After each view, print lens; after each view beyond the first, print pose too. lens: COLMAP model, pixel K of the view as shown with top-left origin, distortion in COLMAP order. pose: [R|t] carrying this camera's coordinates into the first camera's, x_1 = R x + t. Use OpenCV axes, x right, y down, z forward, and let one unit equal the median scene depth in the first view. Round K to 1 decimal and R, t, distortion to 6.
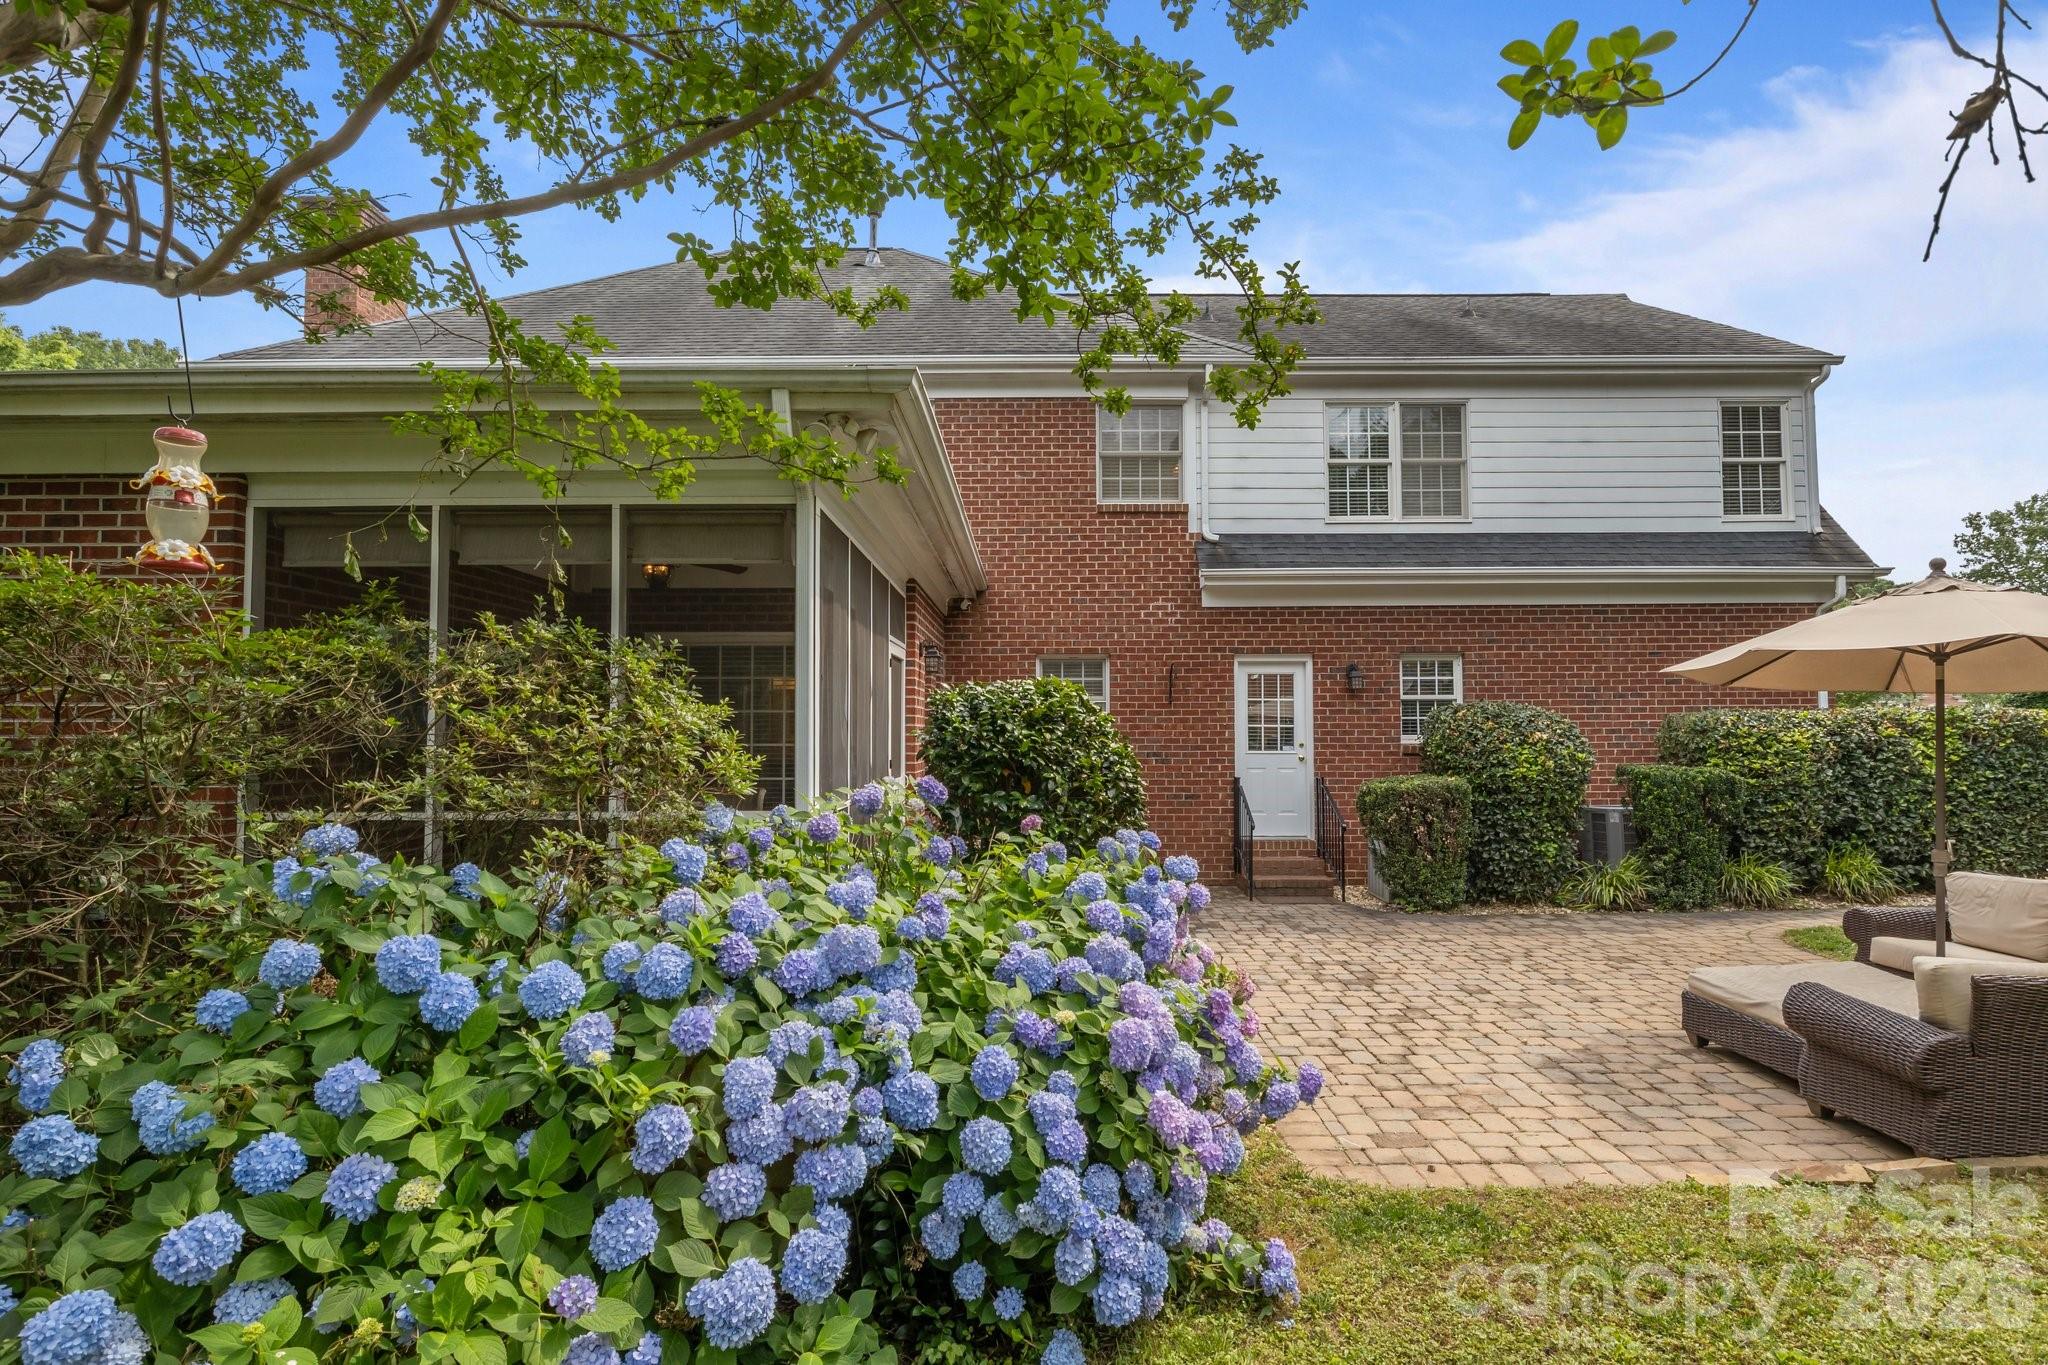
lens RADIAL K [[1039.9, 0, 1024.0], [0, 1039.9, 682.5], [0, 0, 1]] dist [-0.001367, -0.000351]
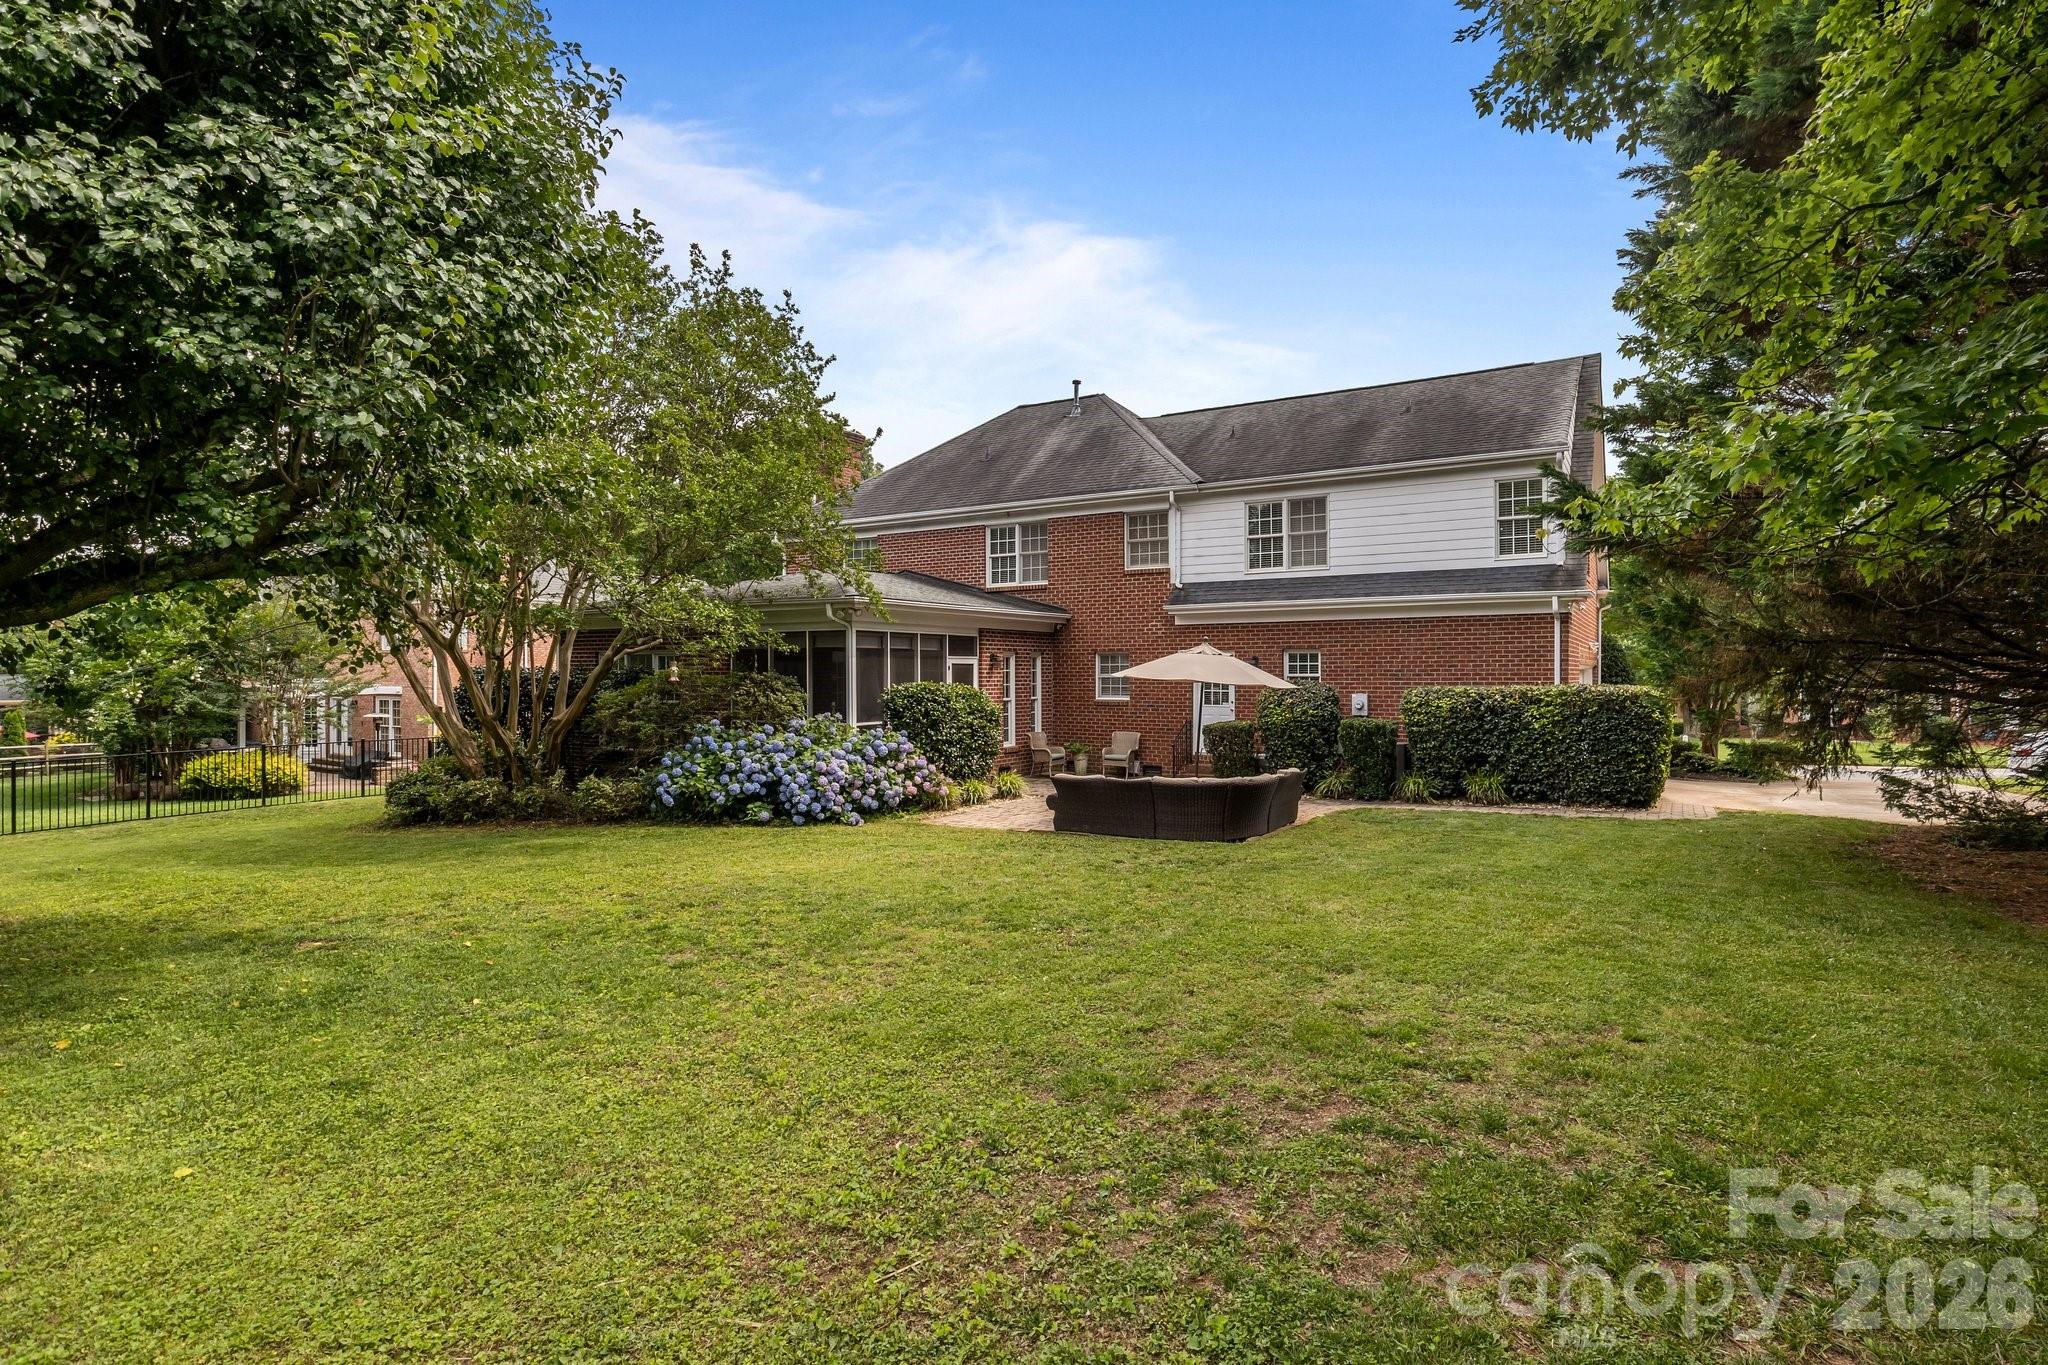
lens RADIAL K [[995.2, 0, 966.1], [0, 995.2, 628.3], [0, 0, 1]] dist [-0.000074, -0.000045]
pose [[0.830105, -0.024267, -0.557078, 1.076321], [0.026694, 0.999637, -0.003770, -0.090403], [0.556967, -0.011741, 0.830451, -0.823765]]
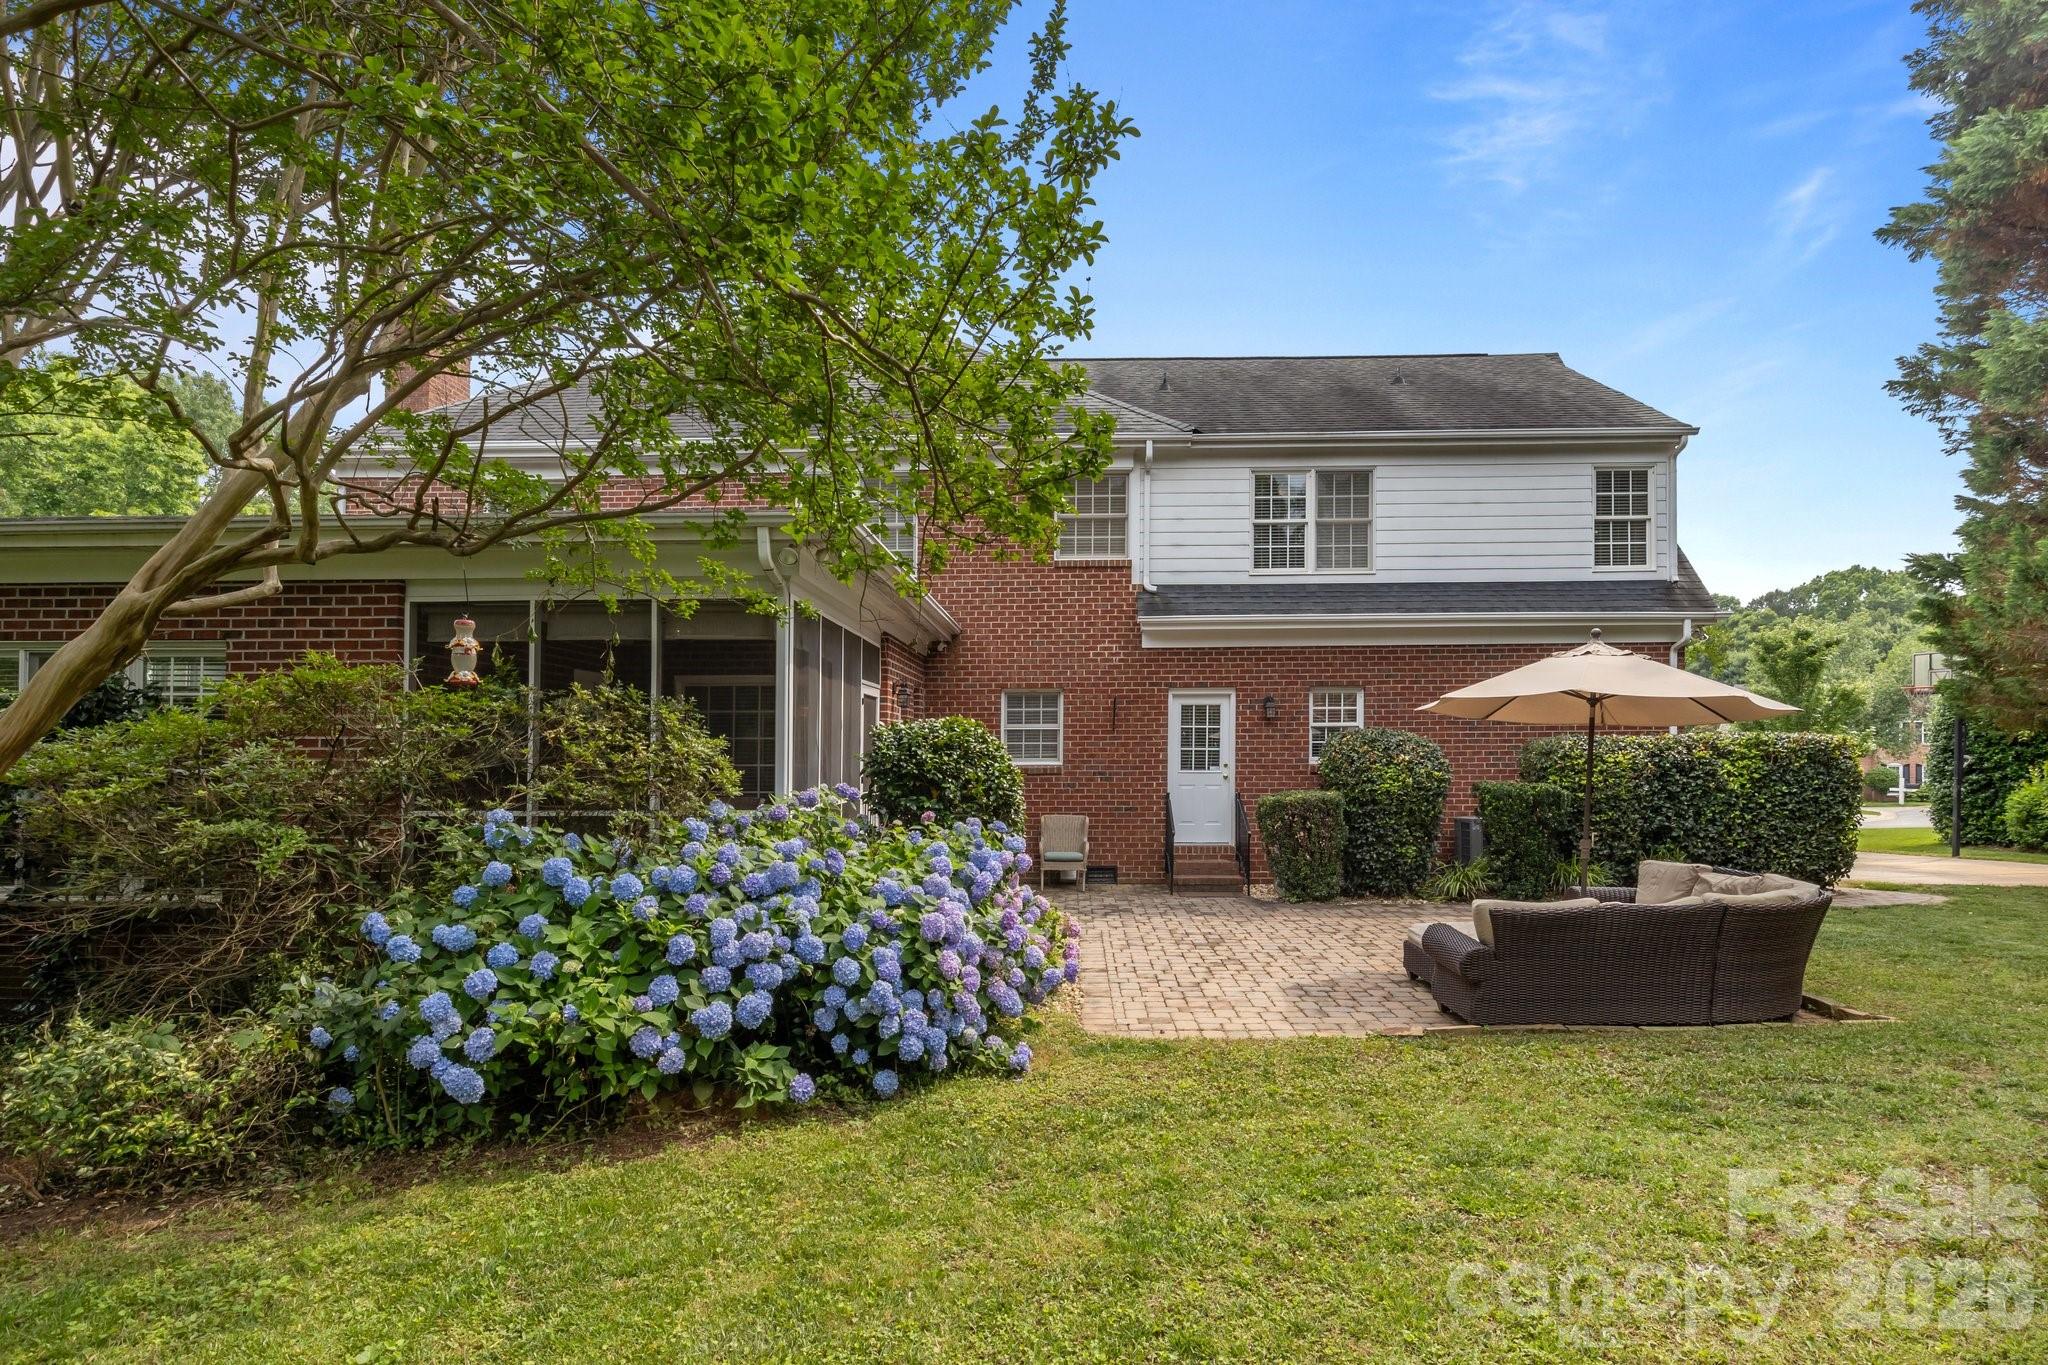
lens RADIAL K [[1086.5, 0, 1024.0], [0, 1086.5, 682.5], [0, 0, 1]] dist [-0.003541, -0.000129]
pose [[0.999268, -0.003615, -0.038083, 0.107935], [0.002964, 0.999849, -0.017133, -0.016314], [0.038139, 0.017008, 0.999128, -0.294855]]
